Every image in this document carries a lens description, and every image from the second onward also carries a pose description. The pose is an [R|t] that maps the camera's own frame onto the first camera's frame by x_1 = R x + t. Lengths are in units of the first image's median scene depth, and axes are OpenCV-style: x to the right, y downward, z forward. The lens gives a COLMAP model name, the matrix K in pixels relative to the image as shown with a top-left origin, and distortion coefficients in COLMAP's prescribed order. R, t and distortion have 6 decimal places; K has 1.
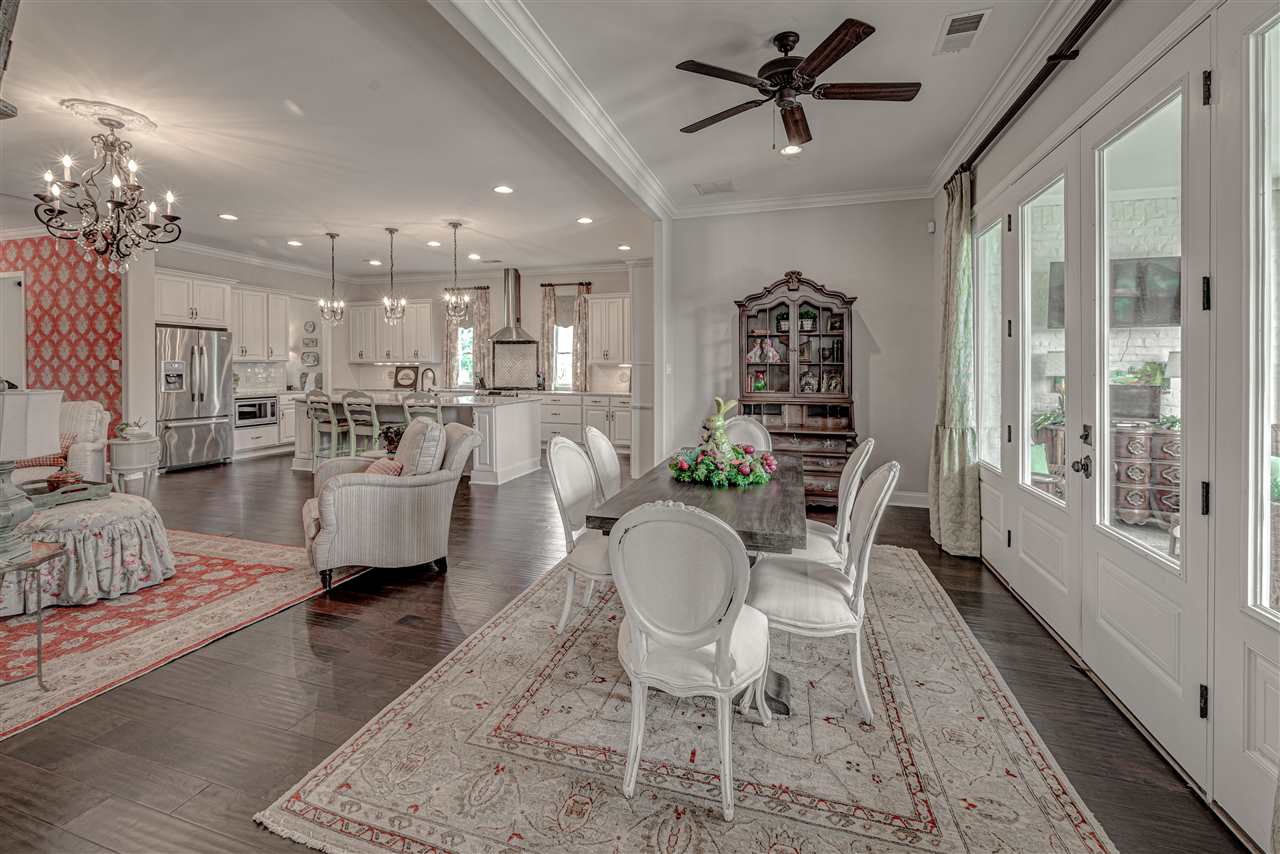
lens RADIAL K [[530.3, 0, 639.2], [0, 530.3, 373.1], [0, 0, 1]] dist [0.001361, 0.000139]
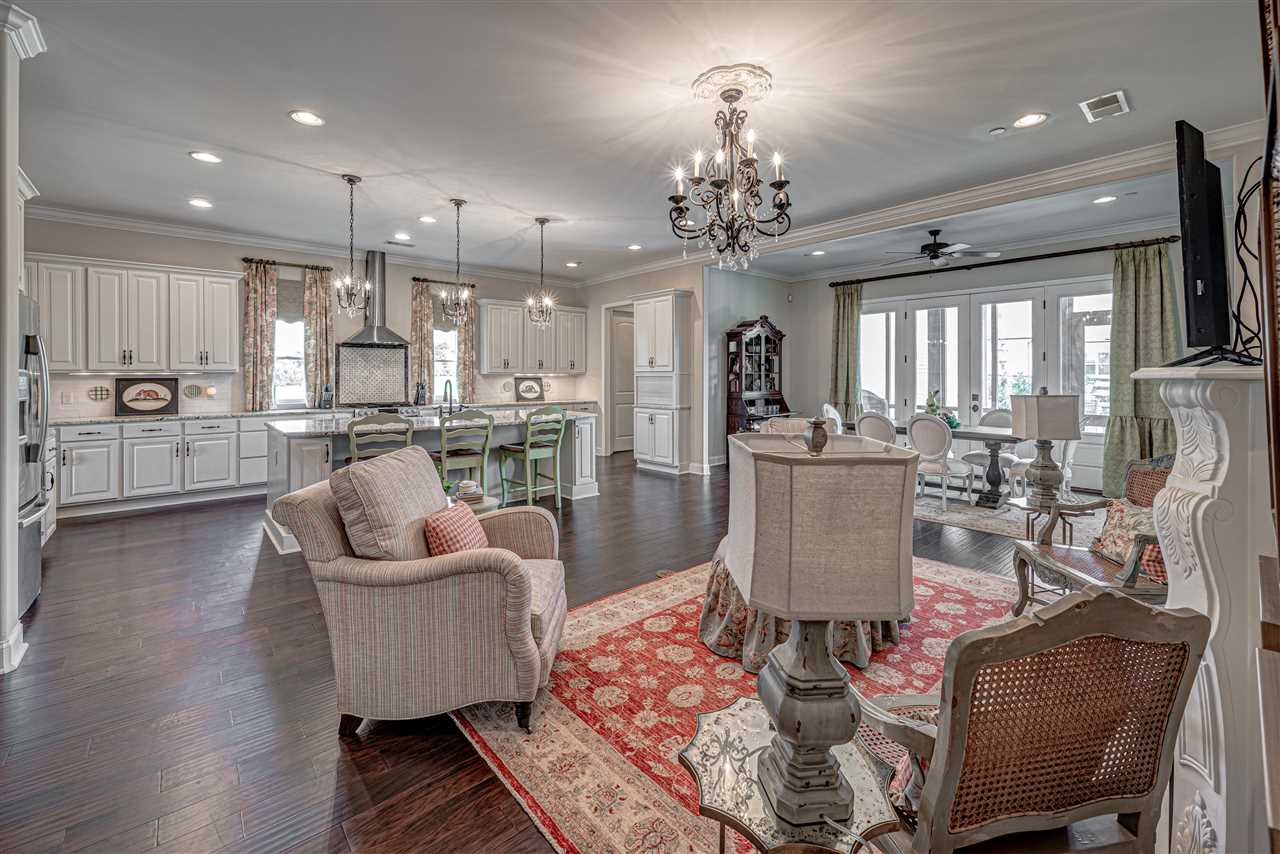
lens RADIAL K [[530.3, 0, 639.2], [0, 530.3, 373.1], [0, 0, 1]] dist [0.001361, 0.000139]
pose [[0.545493, -0.004142, 0.838105, -0.694595], [0.013892, 0.999895, -0.004100, -0.009288], [-0.838000, 0.013879, 0.545494, 0.252604]]
